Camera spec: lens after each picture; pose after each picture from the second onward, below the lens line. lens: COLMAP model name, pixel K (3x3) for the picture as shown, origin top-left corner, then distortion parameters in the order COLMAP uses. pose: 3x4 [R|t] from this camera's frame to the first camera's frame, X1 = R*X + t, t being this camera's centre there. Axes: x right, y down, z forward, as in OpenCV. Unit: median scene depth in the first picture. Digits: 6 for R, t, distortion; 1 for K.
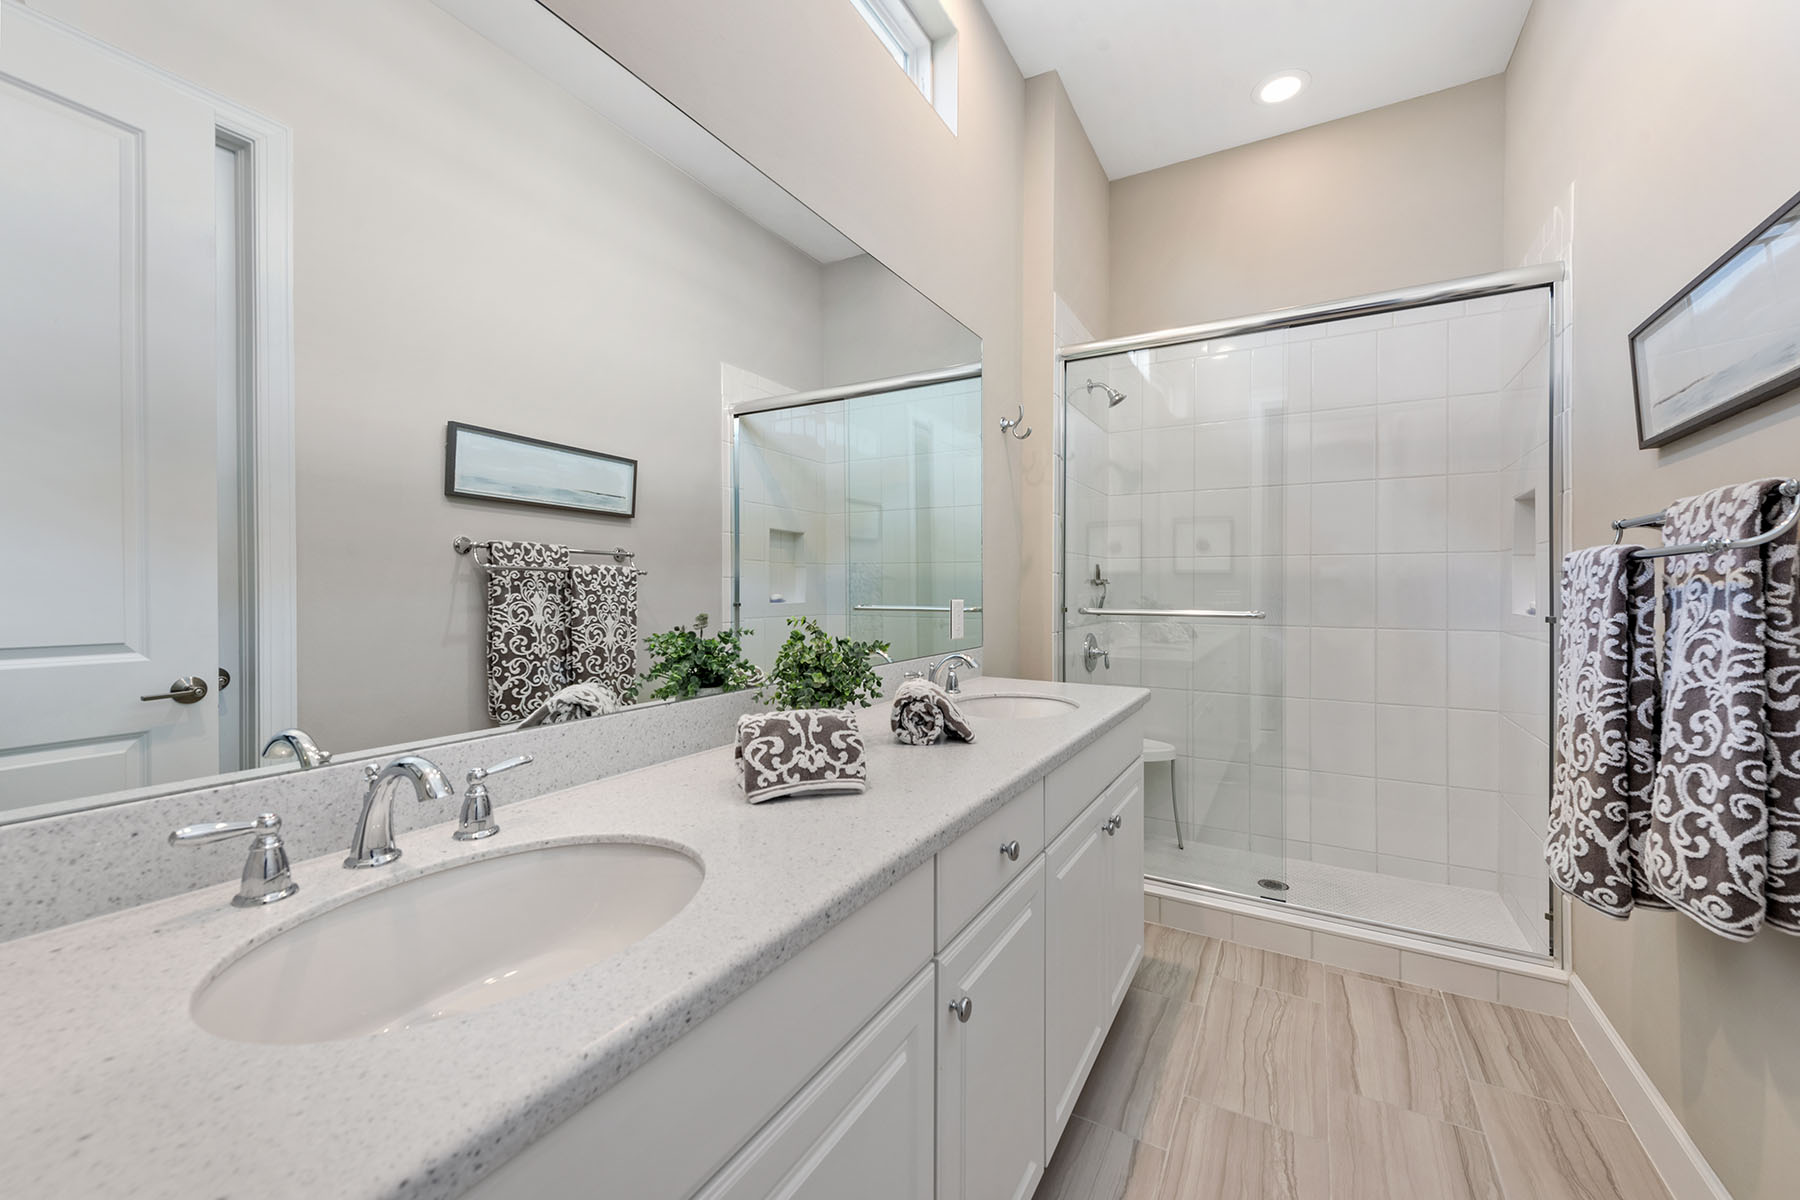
lens RADIAL K [[735.9, 0, 903.9], [0, 735.9, 586.5], [0, 0, 1]] dist [0.002981, 0.000212]
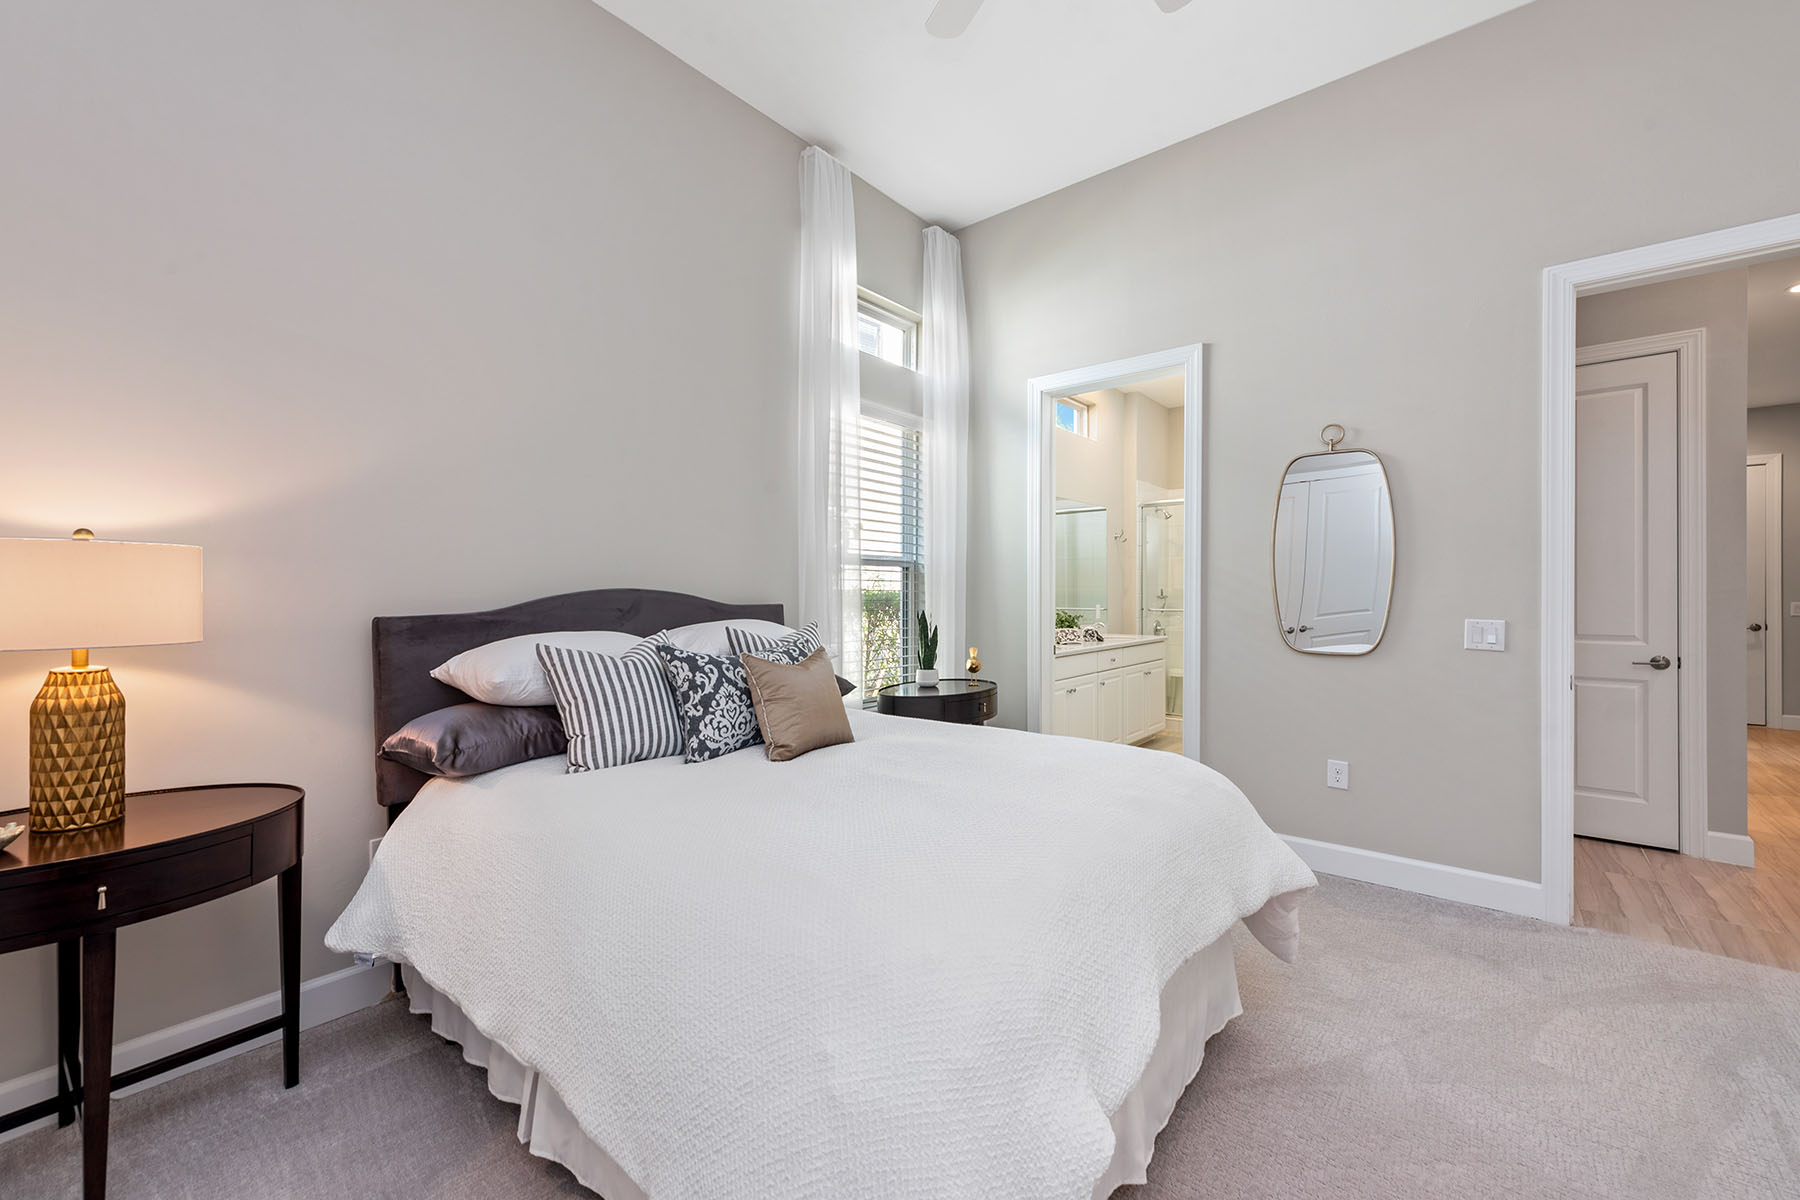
lens RADIAL K [[735.9, 0, 903.9], [0, 735.9, 586.5], [0, 0, 1]] dist [0.002981, 0.000212]
pose [[0.986146, -0.002373, -0.165860, -0.157554], [0.001345, 0.999979, -0.006314, -0.029780], [0.165872, 0.006003, 0.986129, -1.560727]]
